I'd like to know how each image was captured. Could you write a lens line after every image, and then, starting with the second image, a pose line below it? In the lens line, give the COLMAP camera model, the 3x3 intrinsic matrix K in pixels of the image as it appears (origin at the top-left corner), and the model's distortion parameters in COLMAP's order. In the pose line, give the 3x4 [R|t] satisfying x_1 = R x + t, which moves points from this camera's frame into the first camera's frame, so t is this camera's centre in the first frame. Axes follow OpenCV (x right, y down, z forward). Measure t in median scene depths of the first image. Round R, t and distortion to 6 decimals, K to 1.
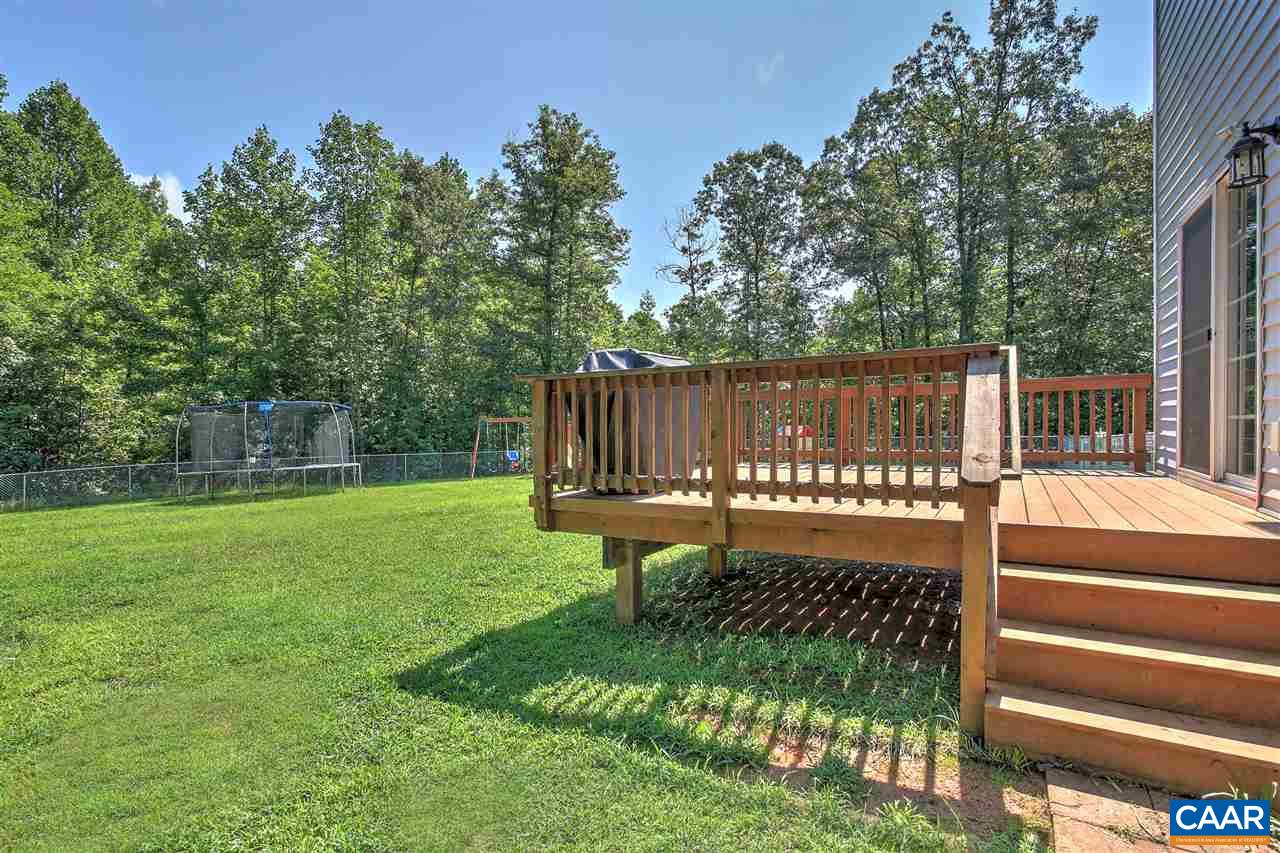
lens RADIAL K [[607.3, 0, 633.2], [0, 607.3, 430.7], [0, 0, 1]] dist [-0.016150, 0.004556]
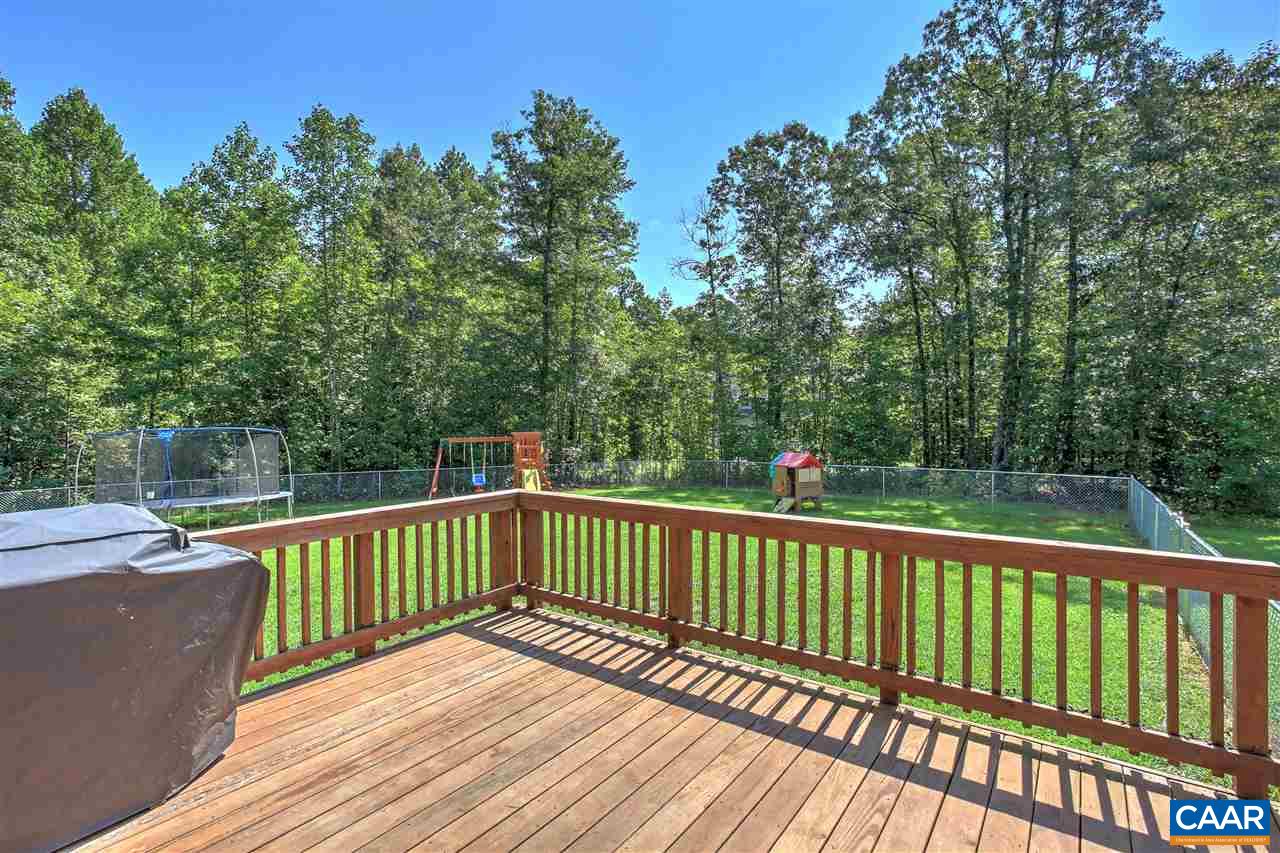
lens RADIAL K [[607.3, 0, 635.3], [0, 607.3, 415.6], [0, 0, 1]] dist [-0.016150, 0.004556]
pose [[0.995822, 0.007178, -0.091035, 0.093170], [-0.008184, 0.999909, -0.010681, -0.037039], [0.090950, 0.011381, 0.995790, 0.109265]]
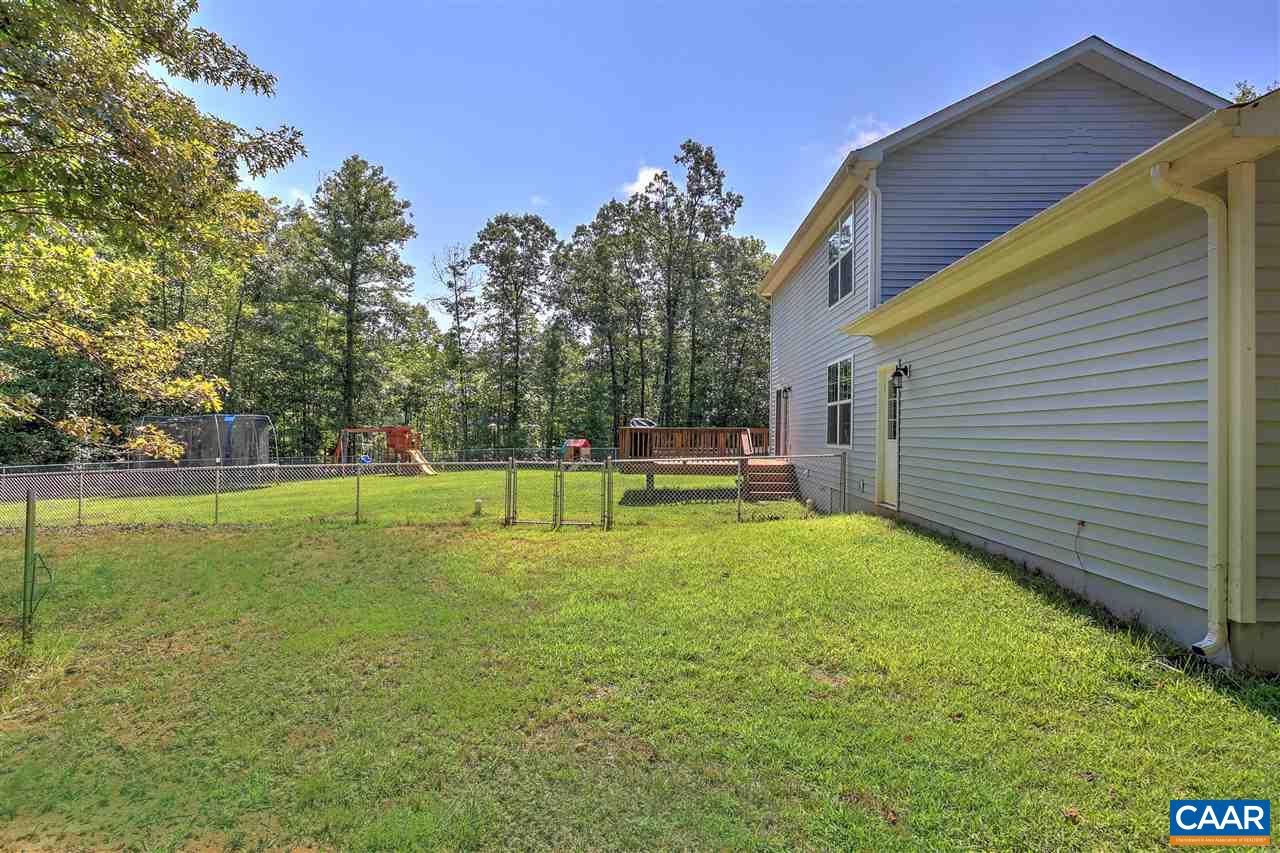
lens RADIAL K [[607.3, 0, 645.7], [0, 607.3, 434.5], [0, 0, 1]] dist [-0.016150, 0.004556]
pose [[0.868073, 0.014891, 0.496213, -0.221077], [-0.008961, 0.999857, -0.014328, -0.001160], [-0.496356, 0.007991, 0.868083, -0.249255]]
